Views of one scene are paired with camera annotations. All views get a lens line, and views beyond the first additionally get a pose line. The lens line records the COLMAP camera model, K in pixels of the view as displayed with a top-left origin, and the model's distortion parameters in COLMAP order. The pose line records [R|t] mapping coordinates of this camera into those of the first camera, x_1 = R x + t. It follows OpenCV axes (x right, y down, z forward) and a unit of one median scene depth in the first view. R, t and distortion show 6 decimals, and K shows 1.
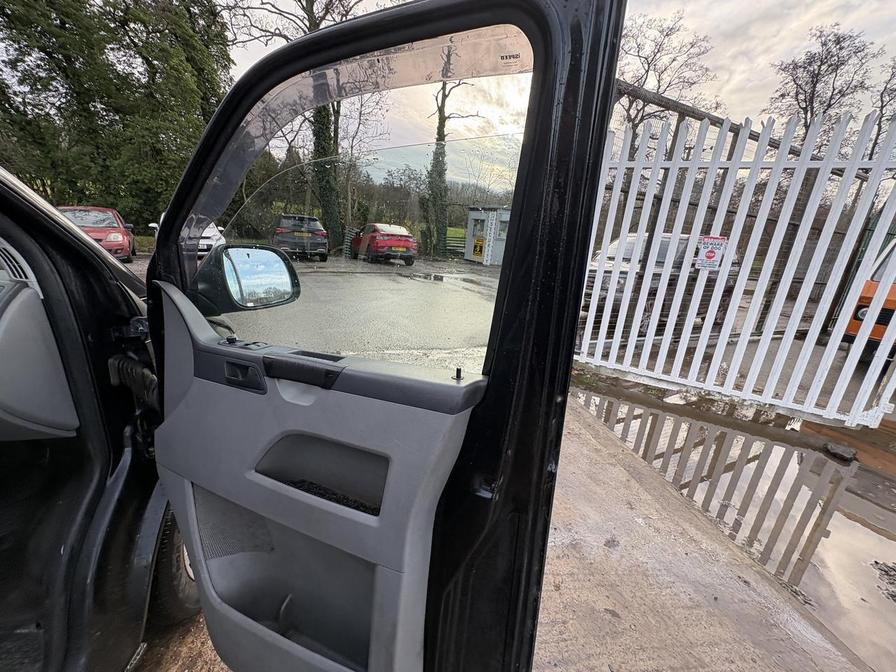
lens RADIAL K [[355.5, 0, 448.0], [0, 355.5, 336.0], [0, 0, 1]] dist [-0.000358, 0.000032]
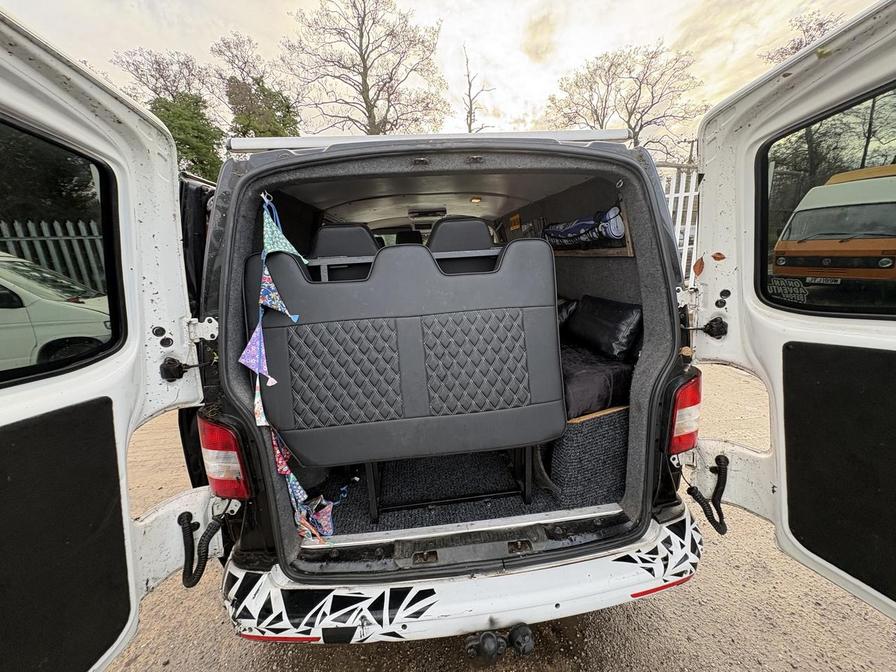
lens RADIAL K [[355.5, 0, 448.0], [0, 355.5, 336.0], [0, 0, 1]] dist [-0.000358, 0.000032]
pose [[0.989680, -0.114976, -0.085517, -0.067982], [0.111258, 0.992677, -0.047058, 0.057546], [0.090301, 0.037057, 0.995225, -0.225693]]
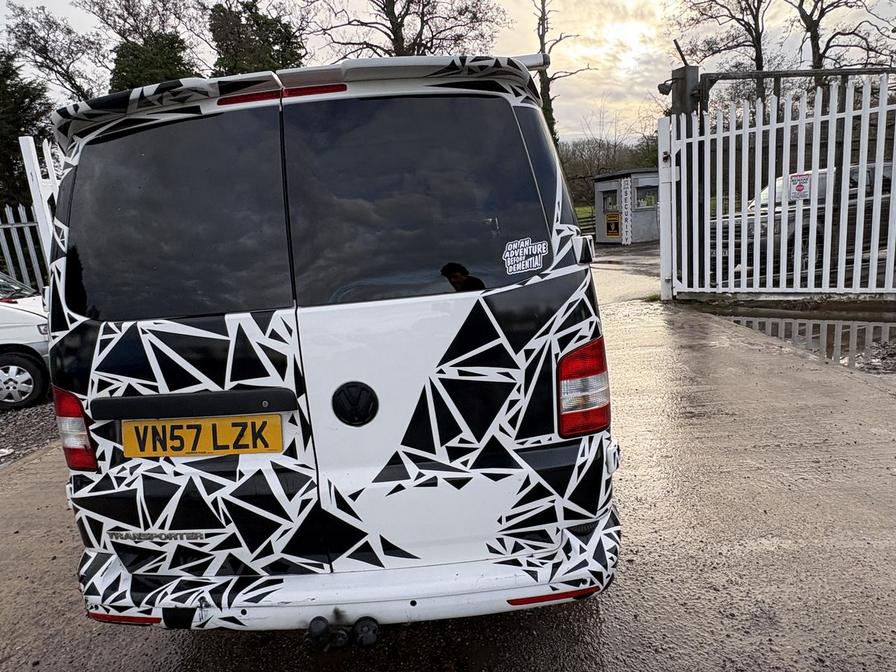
lens RADIAL K [[538.3, 0, 449.6], [0, 538.3, 331.8], [0, 0, 1]] dist [0.000486, 0.001793]
pose [[0.964232, -0.134568, -0.228358, -0.024956], [0.113256, 0.988102, -0.104053, 0.073775], [0.239643, 0.074469, 0.968001, -0.243784]]
